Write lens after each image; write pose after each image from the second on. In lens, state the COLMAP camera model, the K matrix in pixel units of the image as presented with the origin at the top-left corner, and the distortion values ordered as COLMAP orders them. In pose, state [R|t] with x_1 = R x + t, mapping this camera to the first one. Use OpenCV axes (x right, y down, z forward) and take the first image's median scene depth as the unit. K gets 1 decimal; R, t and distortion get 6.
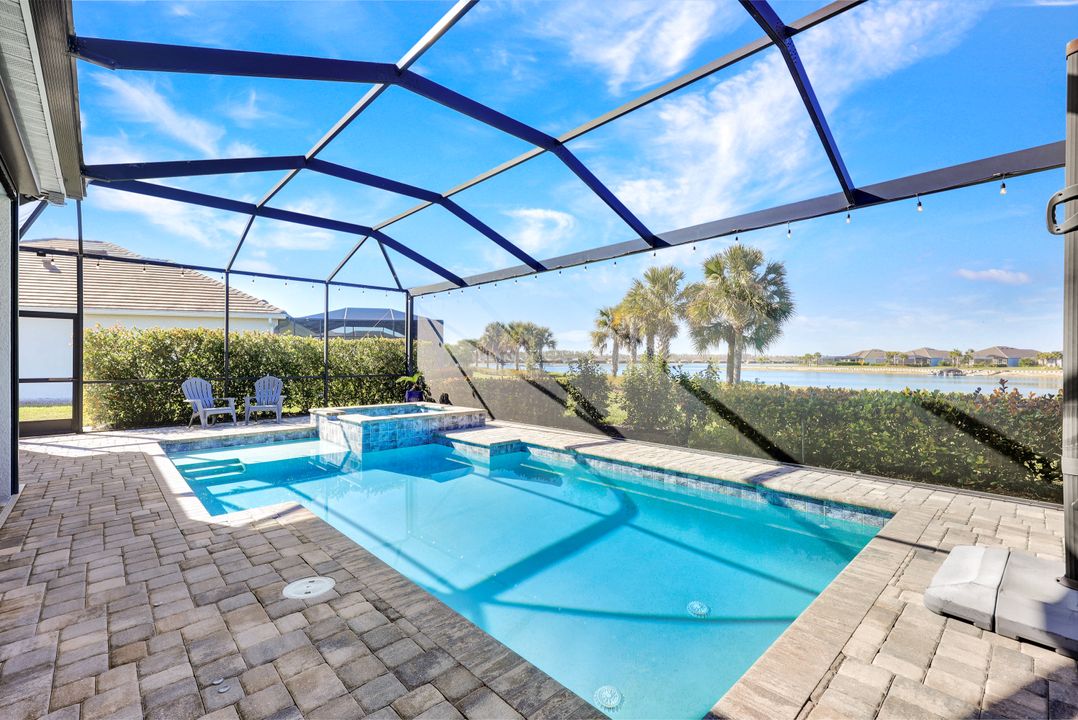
lens RADIAL K [[473.5, 0, 539.0], [0, 473.5, 360.0], [0, 0, 1]] dist [0.003908, 0.000049]
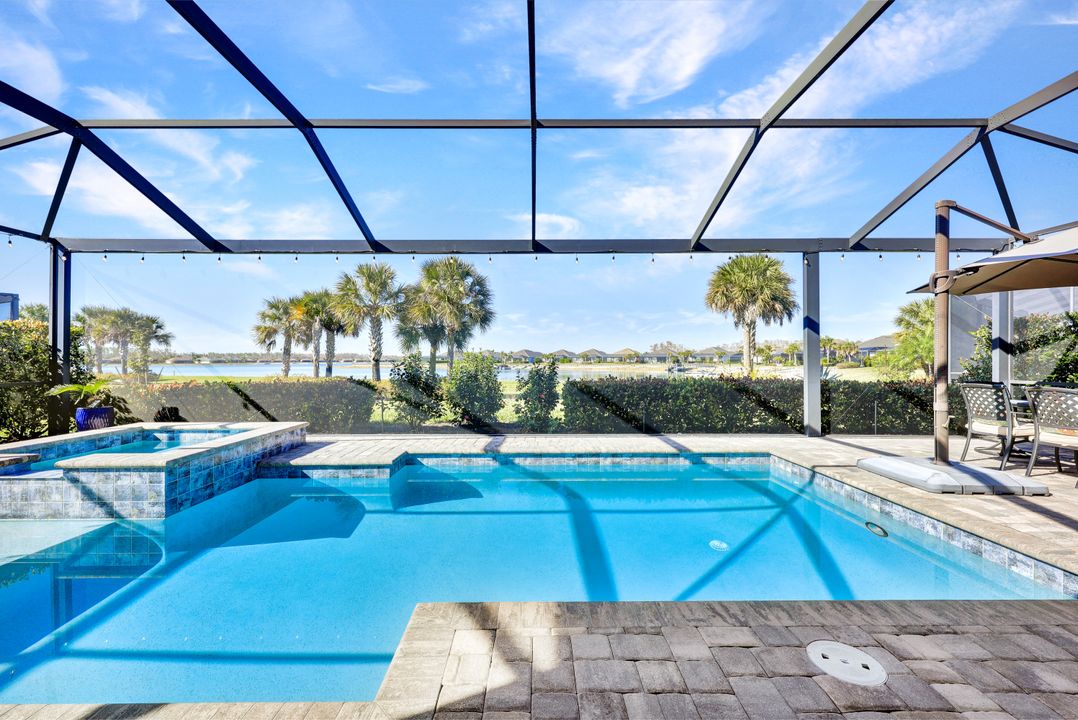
lens RADIAL K [[433.7, 0, 540.5], [0, 433.7, 364.3], [0, 0, 1]] dist [0.000437, 0.000169]
pose [[0.682850, -0.009808, 0.730492, -0.377961], [0.001079, 0.999922, 0.012417, 0.004109], [-0.730557, -0.007690, 0.682808, 0.262016]]
